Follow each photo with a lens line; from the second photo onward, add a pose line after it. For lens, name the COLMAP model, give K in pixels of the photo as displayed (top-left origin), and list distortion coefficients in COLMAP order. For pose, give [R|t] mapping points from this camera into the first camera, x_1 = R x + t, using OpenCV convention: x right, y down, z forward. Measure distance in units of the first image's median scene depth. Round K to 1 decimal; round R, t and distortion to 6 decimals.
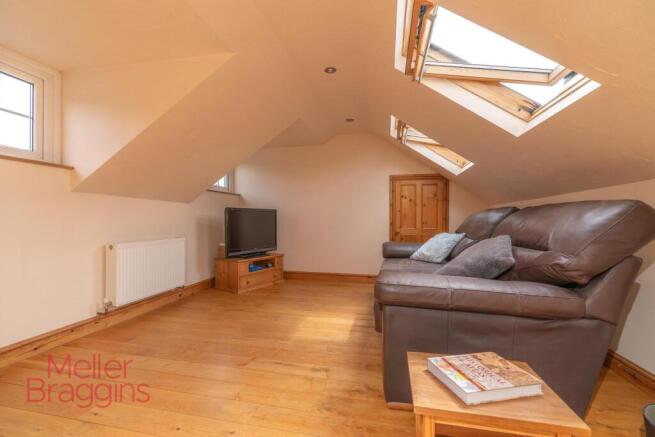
lens RADIAL K [[297.3, 0, 327.7], [0, 297.3, 218.2], [0, 0, 1]] dist [0.005067, 0.000555]
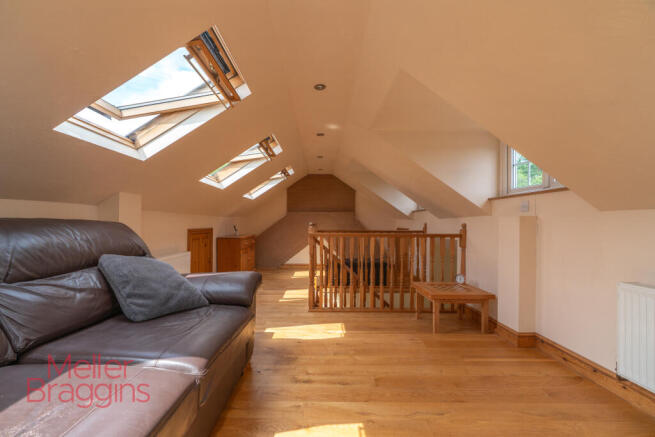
lens RADIAL K [[297.3, 0, 328.2], [0, 297.3, 220.7], [0, 0, 1]] dist [0.005067, 0.000555]
pose [[-0.973974, -0.024454, -0.225338, 0.127199], [-0.022525, 0.999684, -0.011131, -0.040185], [0.225540, -0.005766, -0.974217, 1.906383]]
